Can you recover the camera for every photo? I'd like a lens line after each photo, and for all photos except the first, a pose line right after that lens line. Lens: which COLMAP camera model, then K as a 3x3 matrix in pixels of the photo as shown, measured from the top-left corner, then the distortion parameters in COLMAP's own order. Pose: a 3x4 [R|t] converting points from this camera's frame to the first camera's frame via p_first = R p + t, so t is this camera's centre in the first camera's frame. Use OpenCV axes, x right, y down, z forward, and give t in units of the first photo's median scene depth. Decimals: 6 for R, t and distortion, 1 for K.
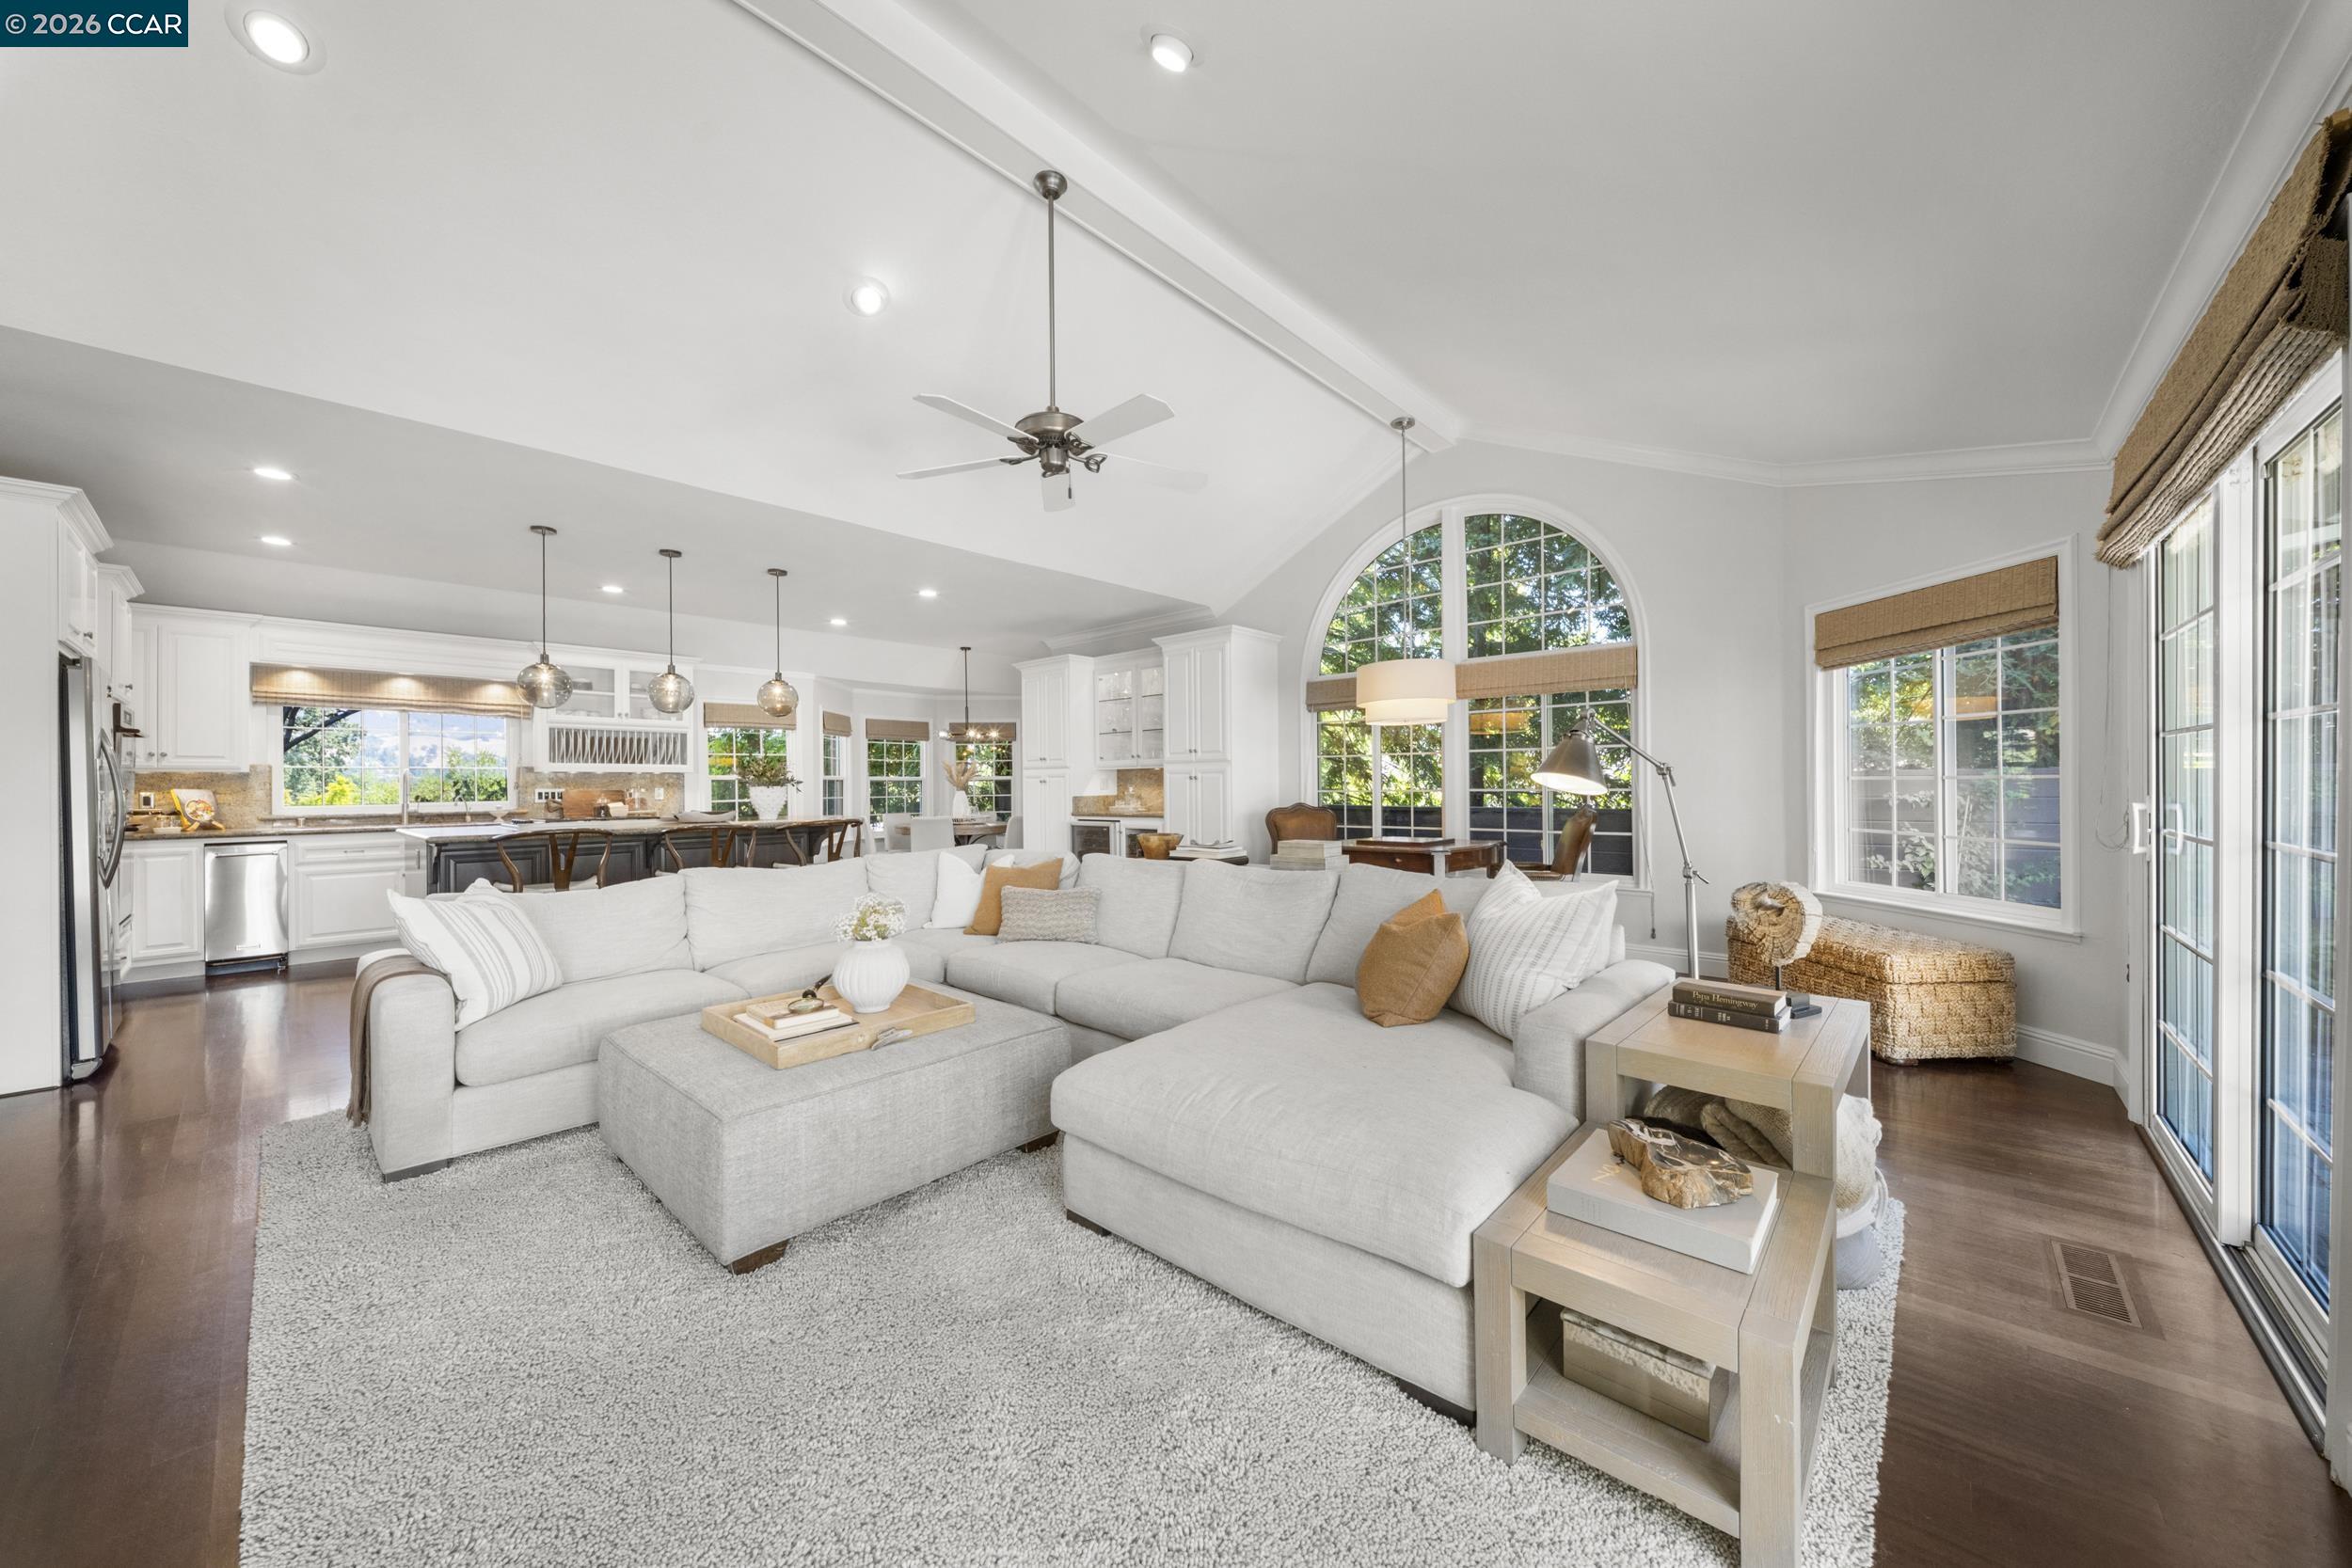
lens RADIAL K [[825.6, 0, 1178.3], [0, 825.6, 787.5], [0, 0, 1]] dist [0.006565, -0.007893]
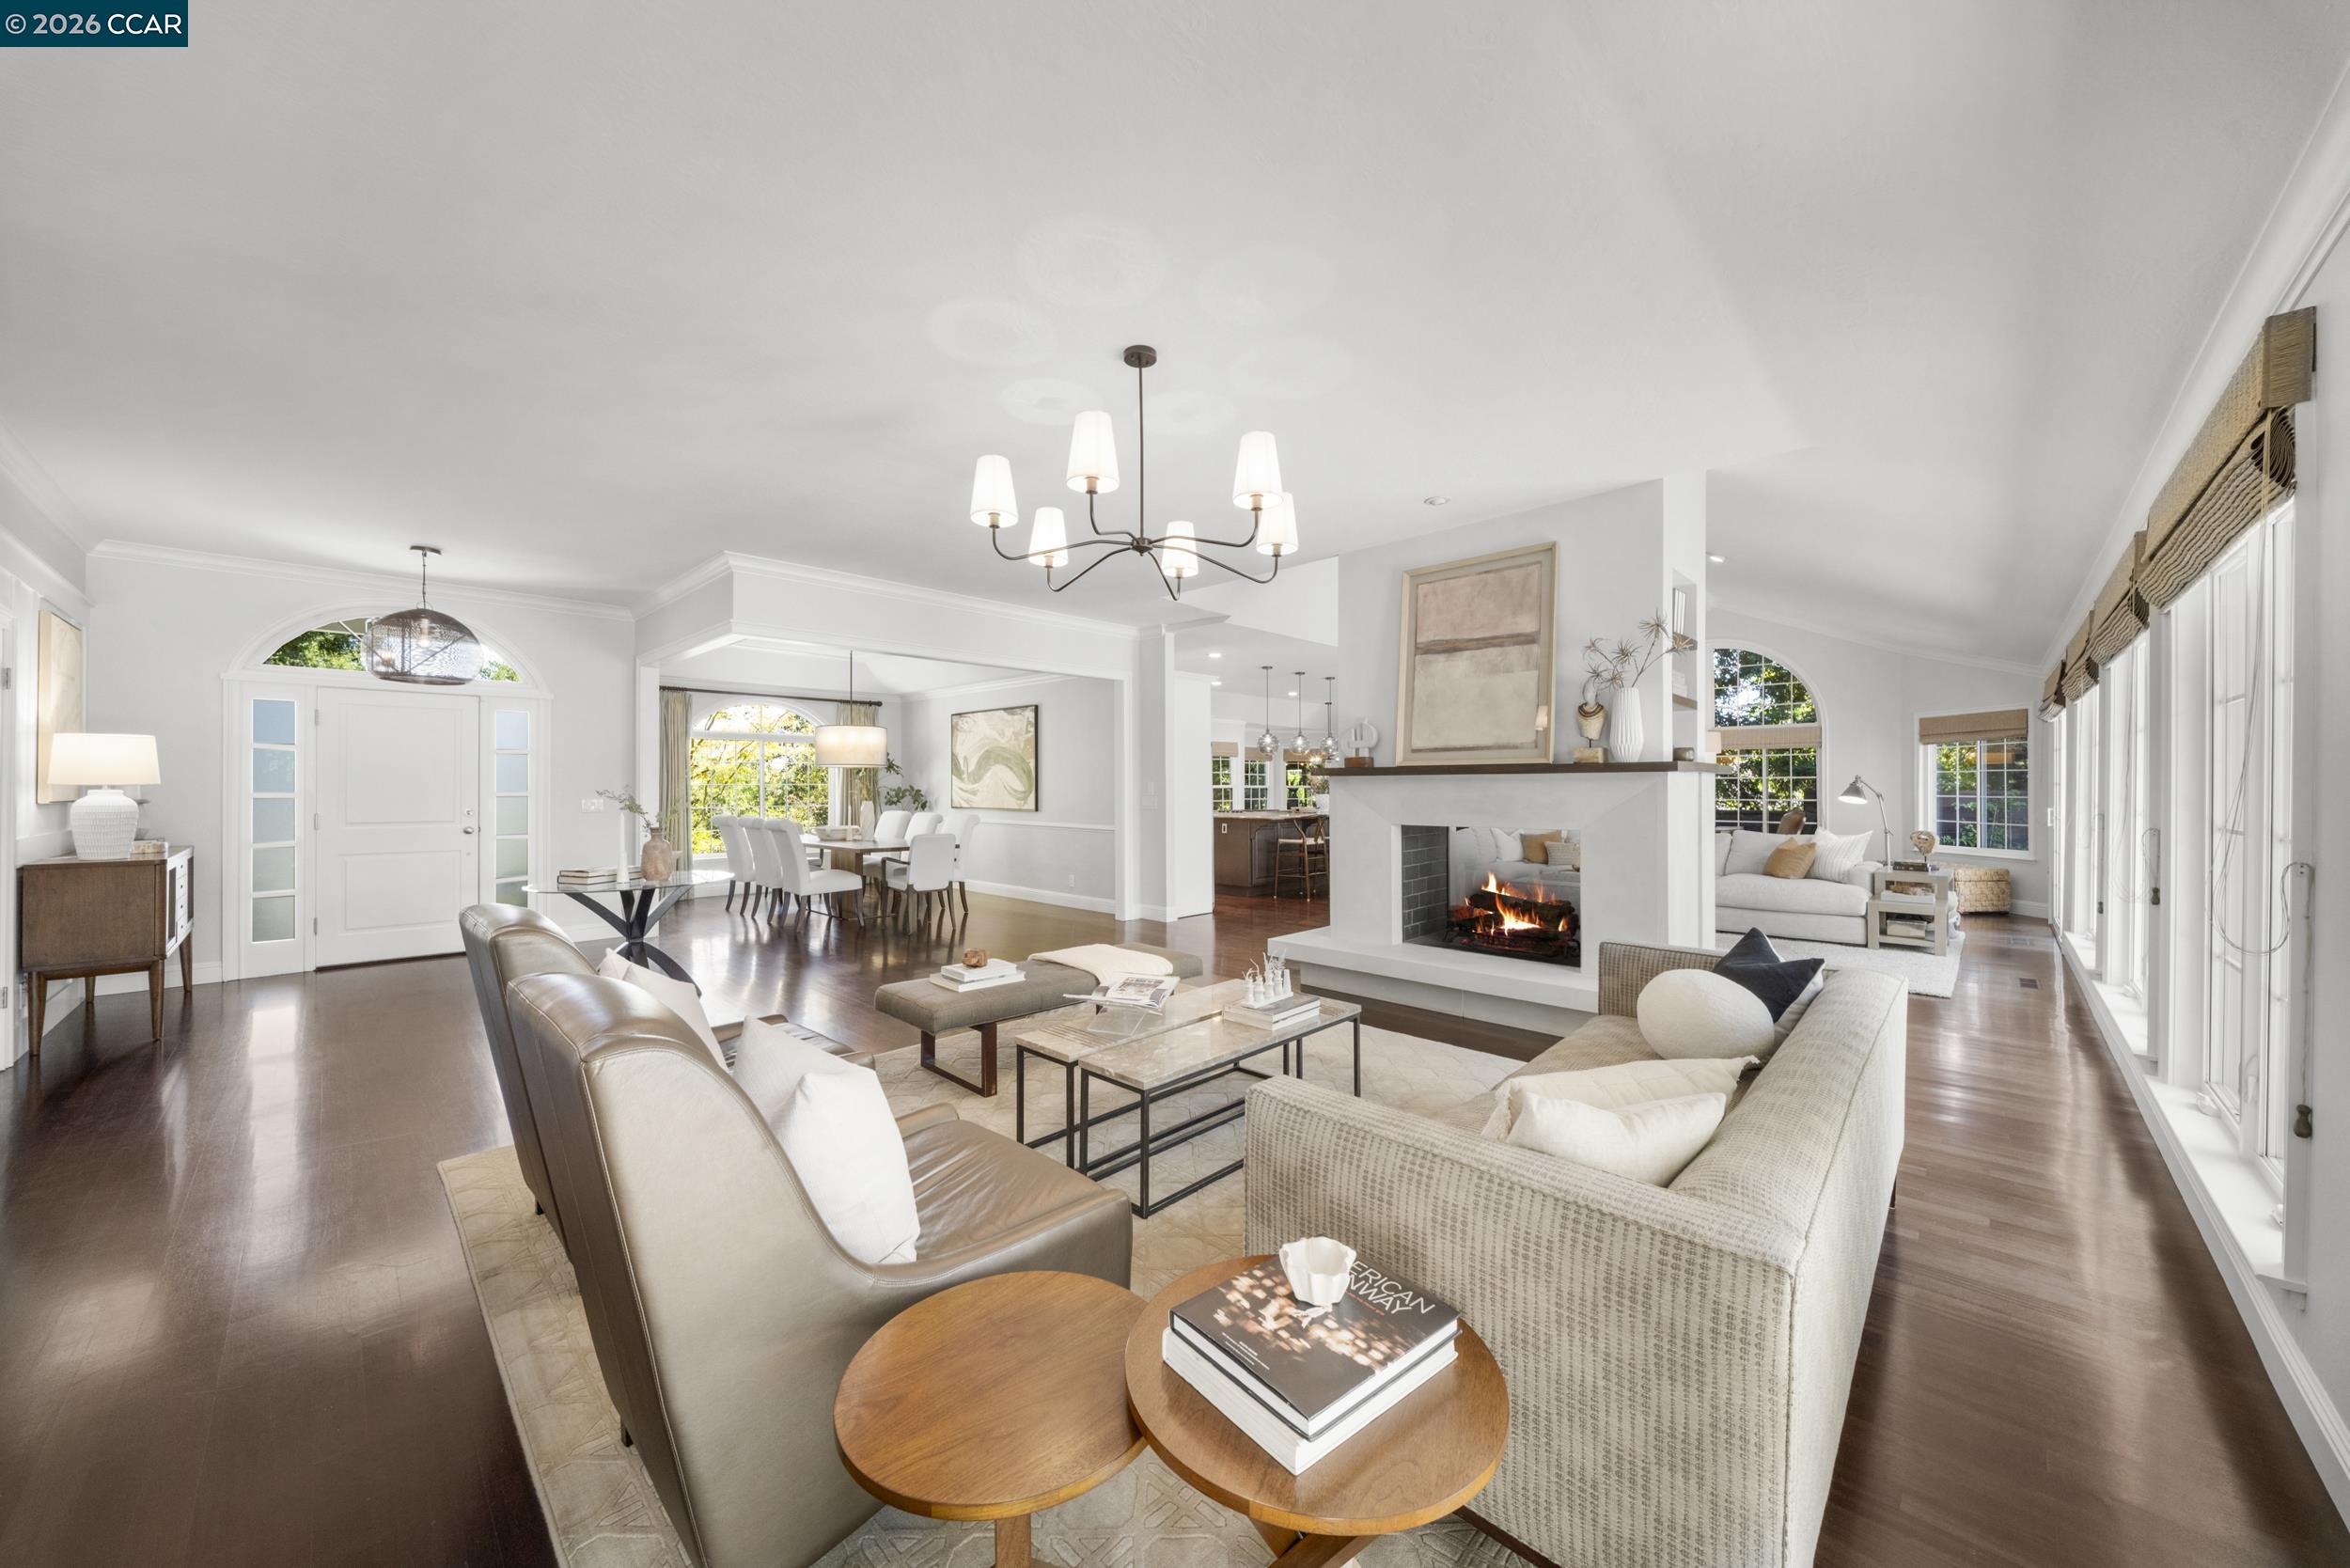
lens RADIAL K [[825.0, 0, 1177.3], [0, 825.0, 787.5], [0, 0, 1]] dist [0.006565, -0.007893]
pose [[0.999565, 0.007505, -0.028535, -0.825767], [-0.007609, 0.999965, -0.003544, -0.008030], [0.028507, 0.003759, 0.999587, -0.902298]]
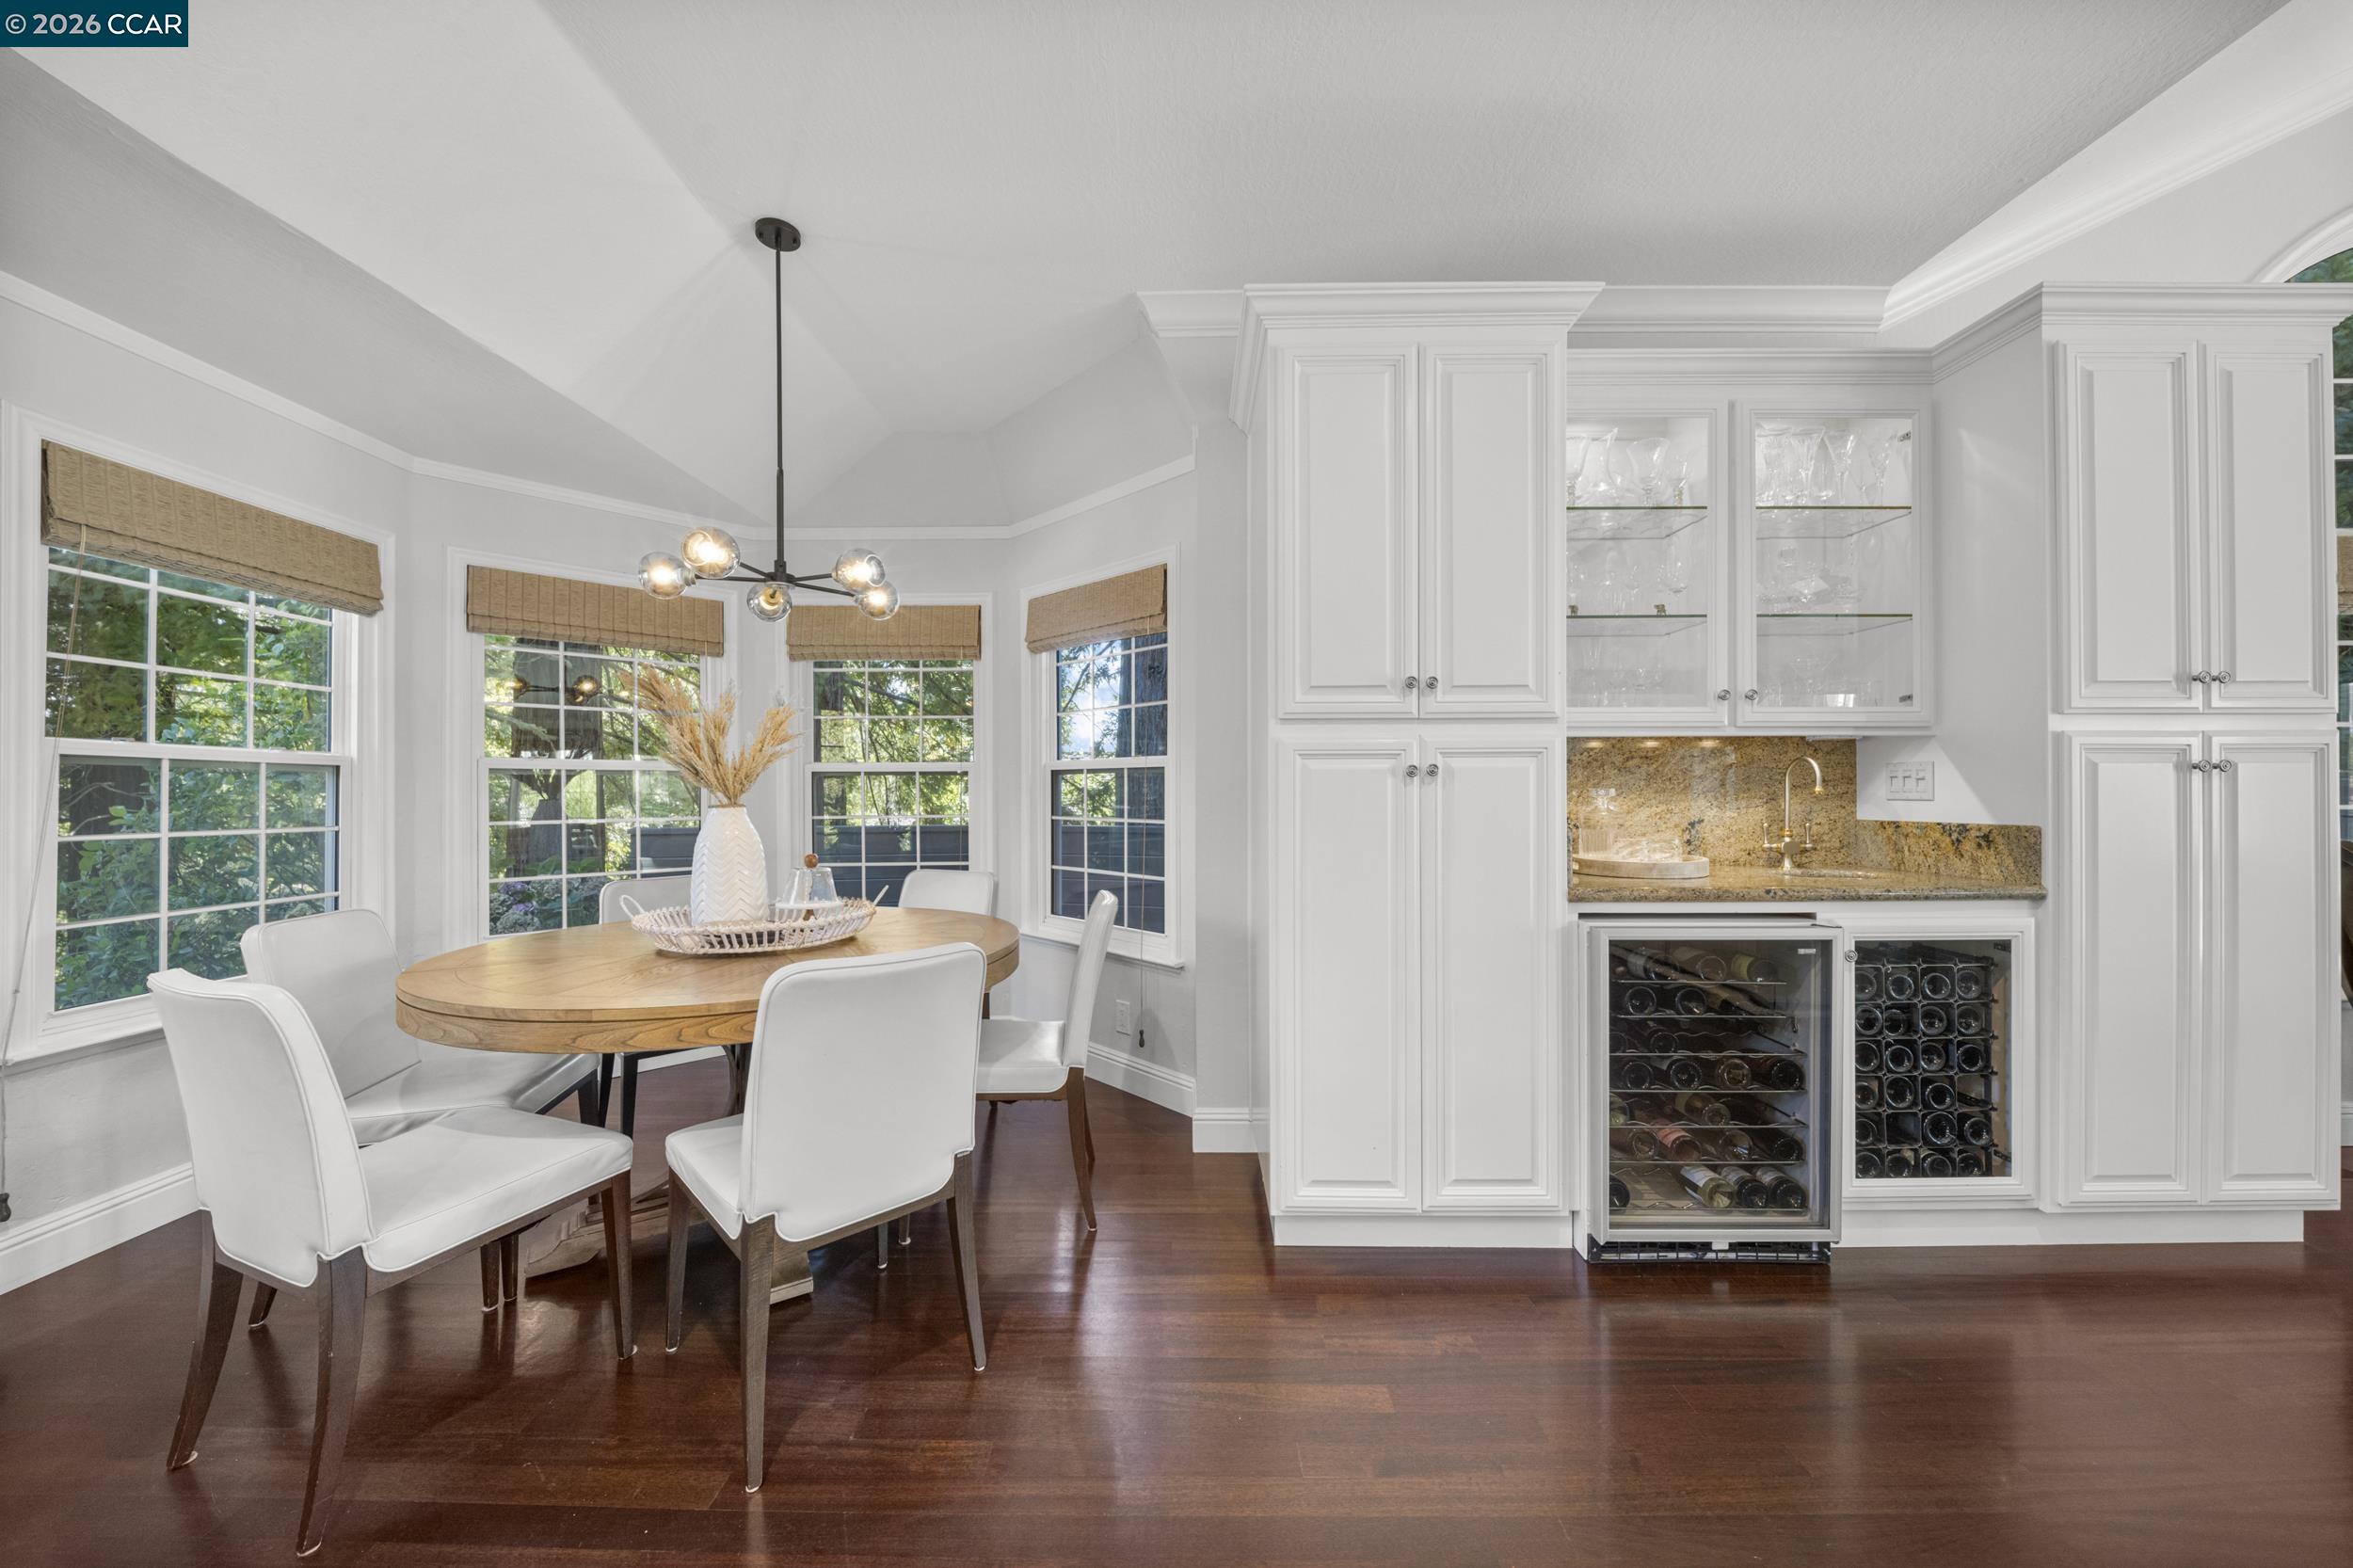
lens RADIAL K [[826.0, 0, 1178.8], [0, 826.0, 787.5], [0, 0, 1]] dist [0.006565, -0.007893]
pose [[0.742852, 0.013953, 0.669310, -0.556100], [-0.003230, 0.999846, -0.017259, 0.003444], [-0.669447, 0.010659, 0.742783, 1.224875]]
